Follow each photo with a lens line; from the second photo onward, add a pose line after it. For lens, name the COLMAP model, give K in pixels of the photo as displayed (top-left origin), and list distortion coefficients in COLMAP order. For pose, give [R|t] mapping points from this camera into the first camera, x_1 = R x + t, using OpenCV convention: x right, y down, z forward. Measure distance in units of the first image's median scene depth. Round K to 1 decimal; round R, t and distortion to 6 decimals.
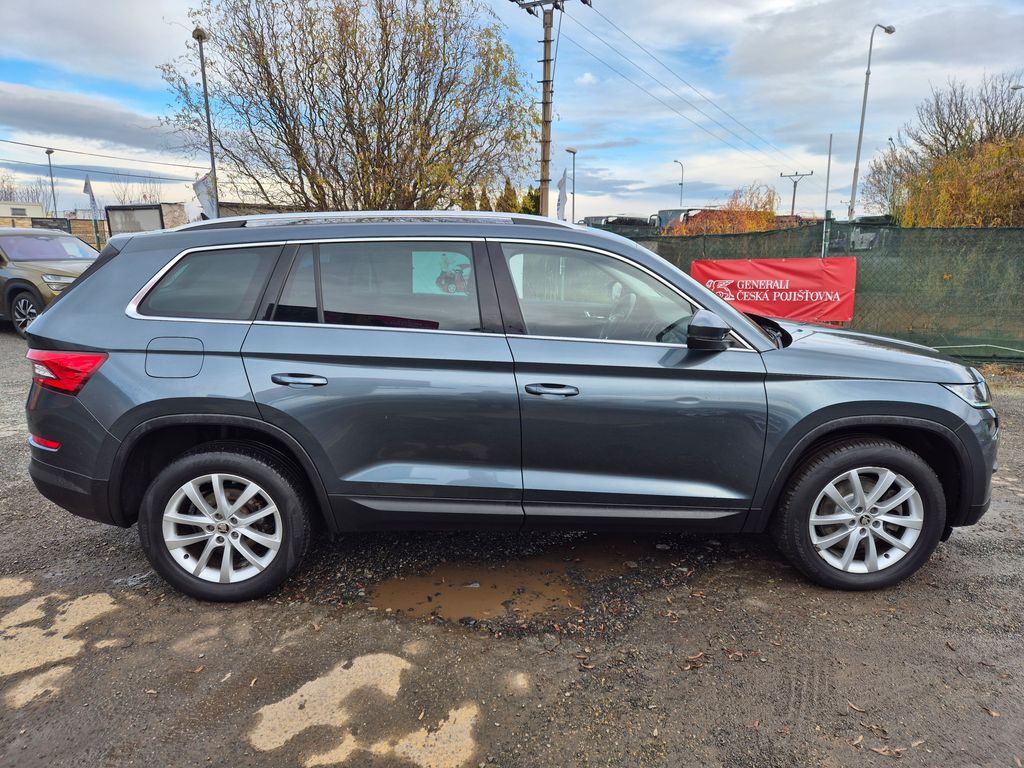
lens RADIAL K [[663.7, 0, 510.6], [0, 663.7, 402.7], [0, 0, 1]] dist [0.001901, 0.000044]
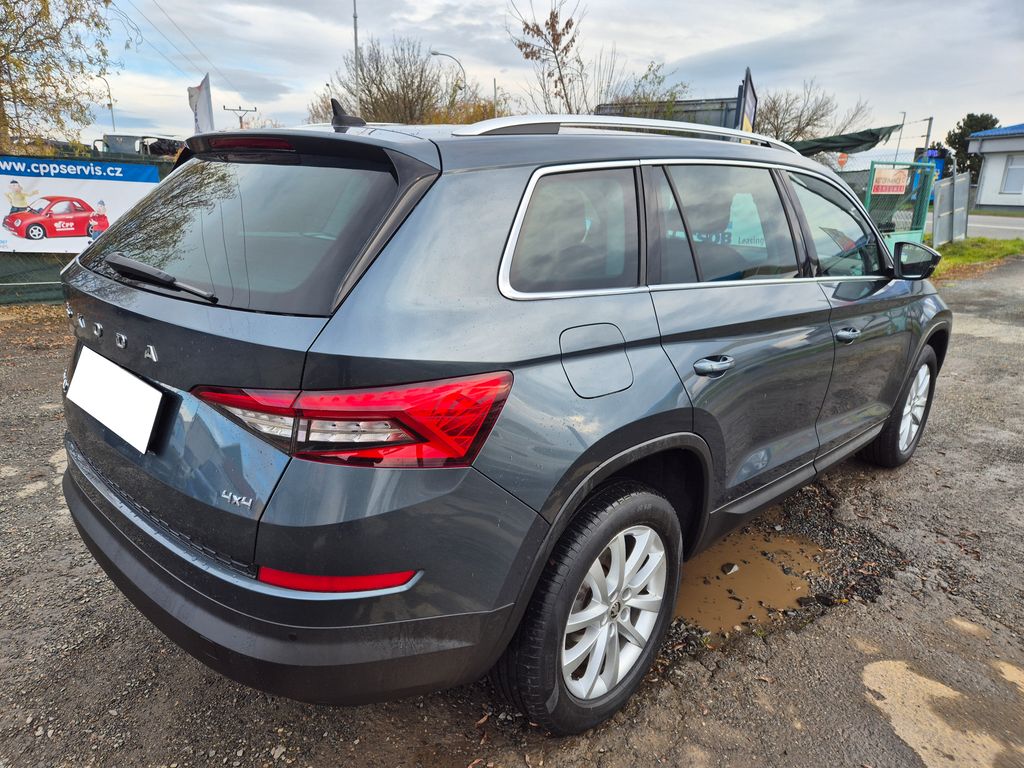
lens RADIAL K [[671.8, 0, 471.6], [0, 671.8, 398.2], [0, 0, 1]] dist [0.000114, -0.002051]
pose [[0.735846, -0.176157, 0.653835, -0.992136], [0.124093, 0.984298, 0.125533, -0.126233], [-0.665682, -0.011237, 0.746151, 0.639073]]
